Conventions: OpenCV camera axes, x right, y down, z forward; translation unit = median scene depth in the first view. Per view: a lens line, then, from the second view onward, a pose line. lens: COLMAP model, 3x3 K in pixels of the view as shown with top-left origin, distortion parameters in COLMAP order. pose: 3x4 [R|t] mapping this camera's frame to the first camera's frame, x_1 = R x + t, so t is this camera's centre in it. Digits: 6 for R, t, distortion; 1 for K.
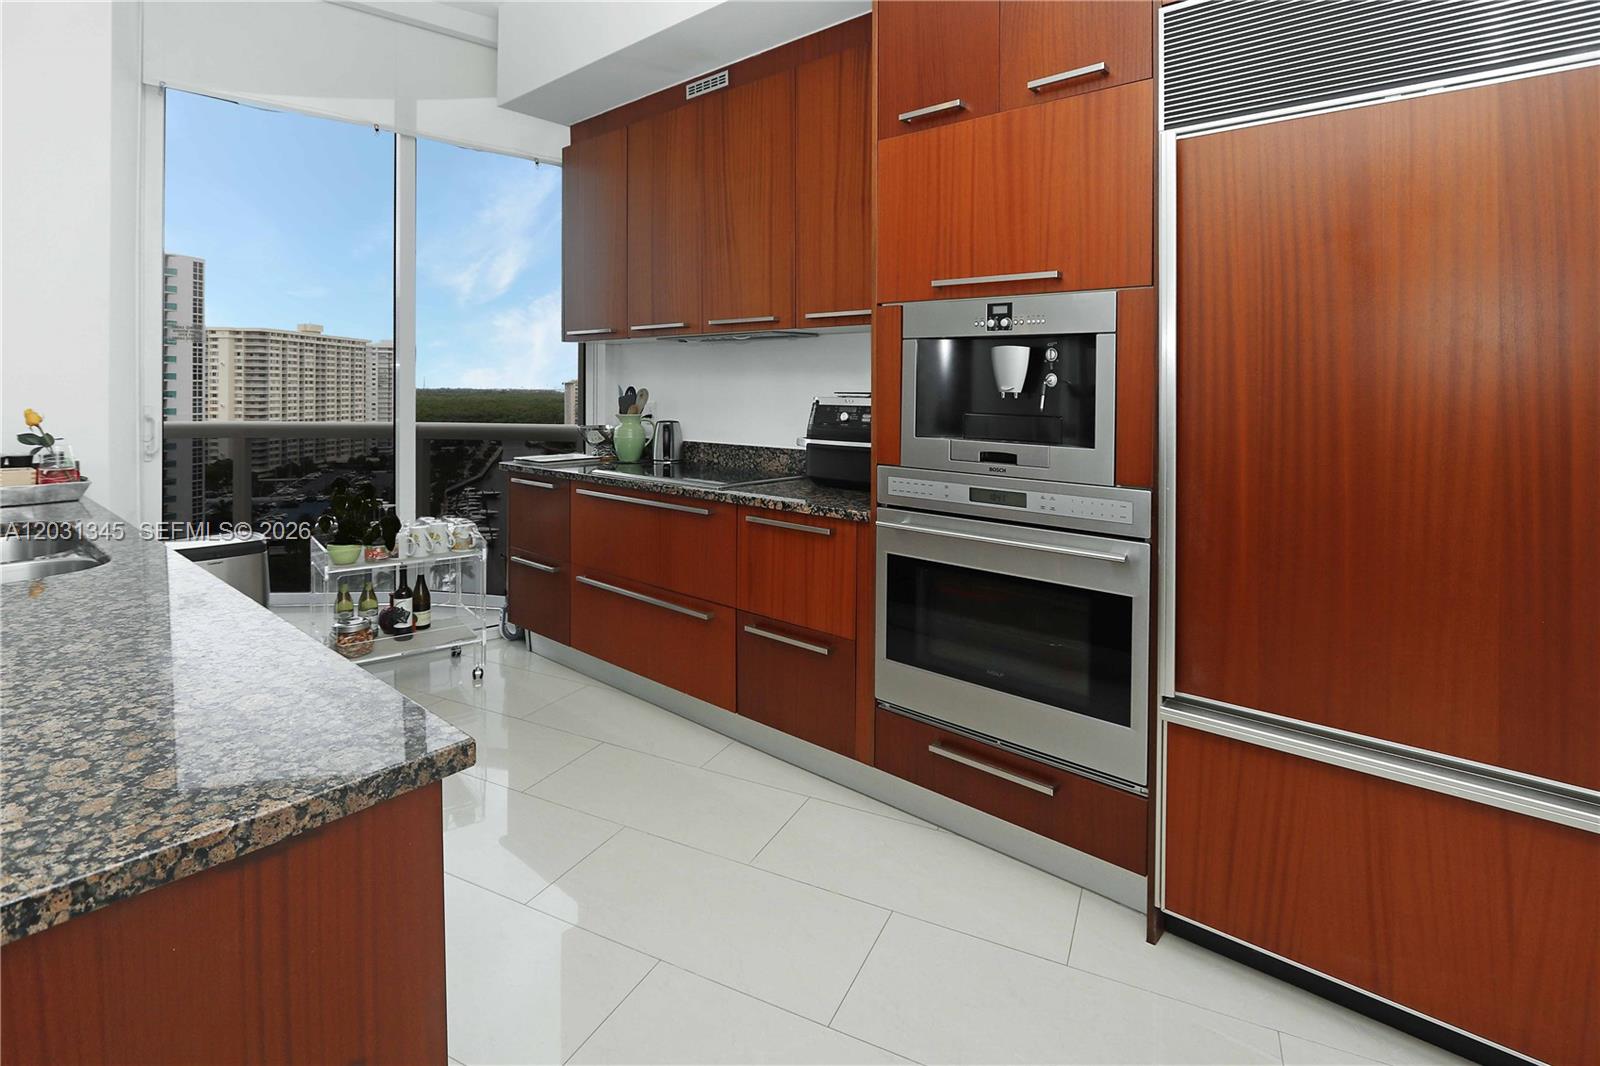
lens RADIAL K [[778.3, 0, 759.8], [0, 778.3, 393.4], [0, 0, 1]] dist [-0.012342, 0.002858]
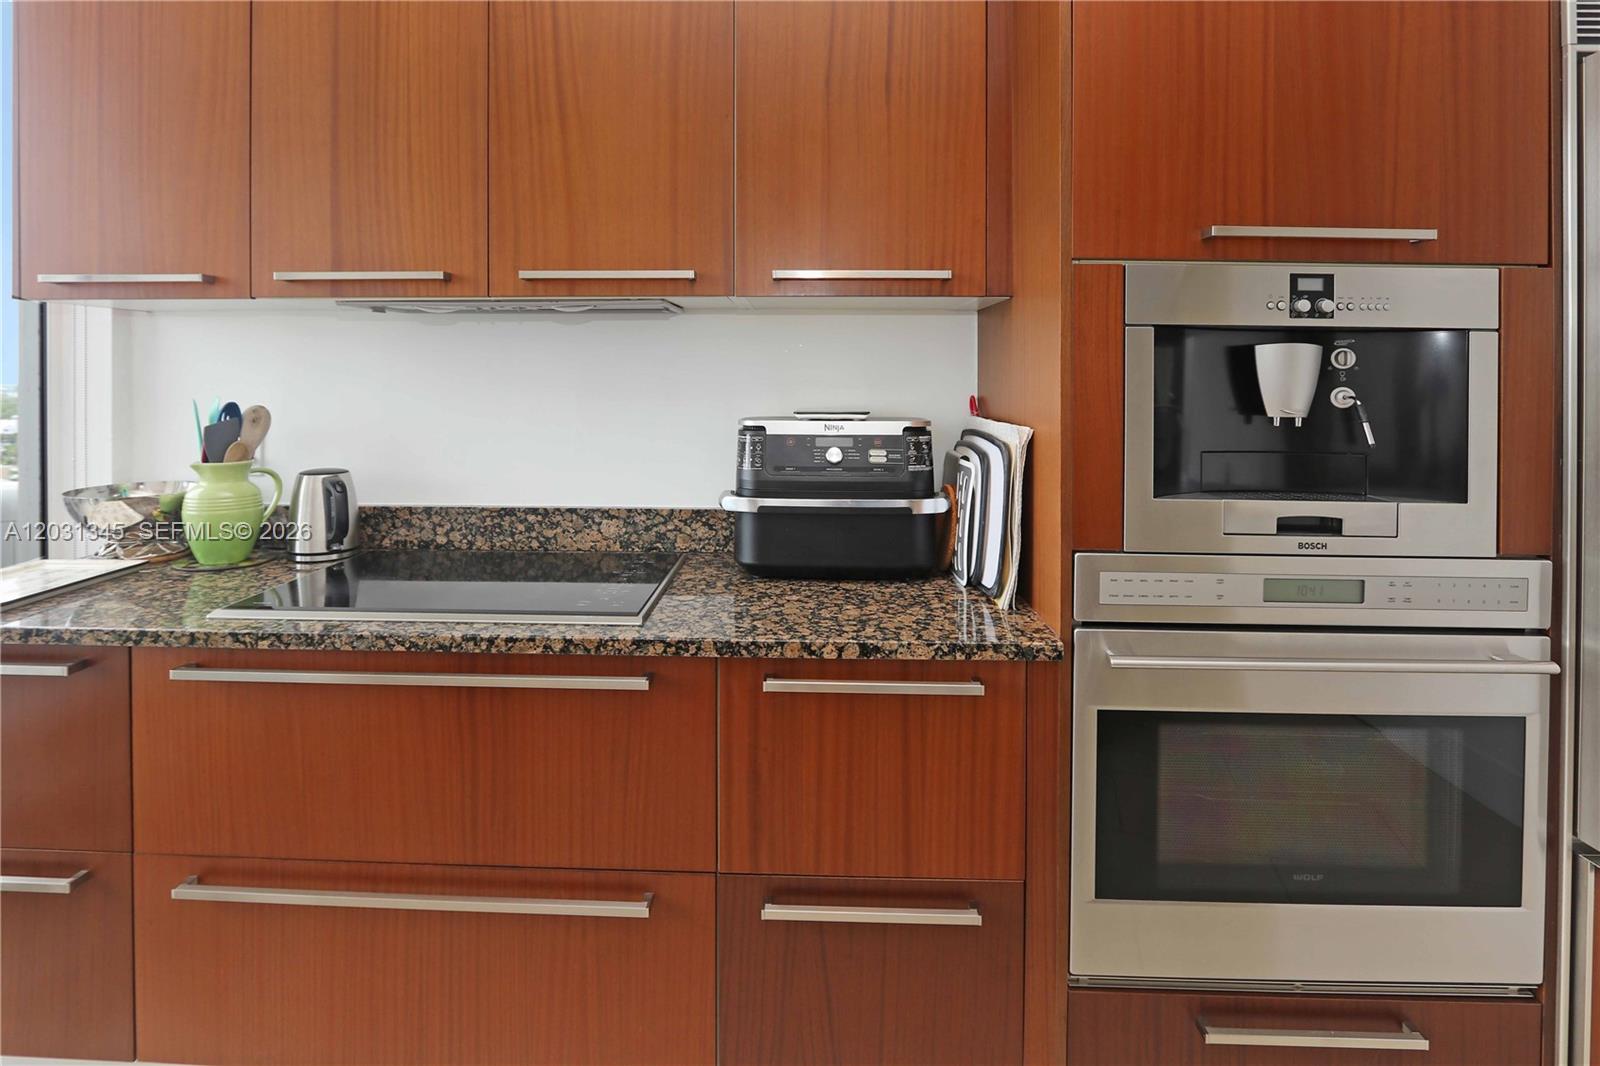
lens RADIAL K [[778.3, 0, 769.9], [0, 778.3, 391.2], [0, 0, 1]] dist [-0.012342, 0.002858]
pose [[0.758303, -0.009725, 0.651830, -0.365647], [0.006064, 0.999951, 0.007865, -0.027320], [-0.651874, -0.002011, 0.758324, 0.721152]]
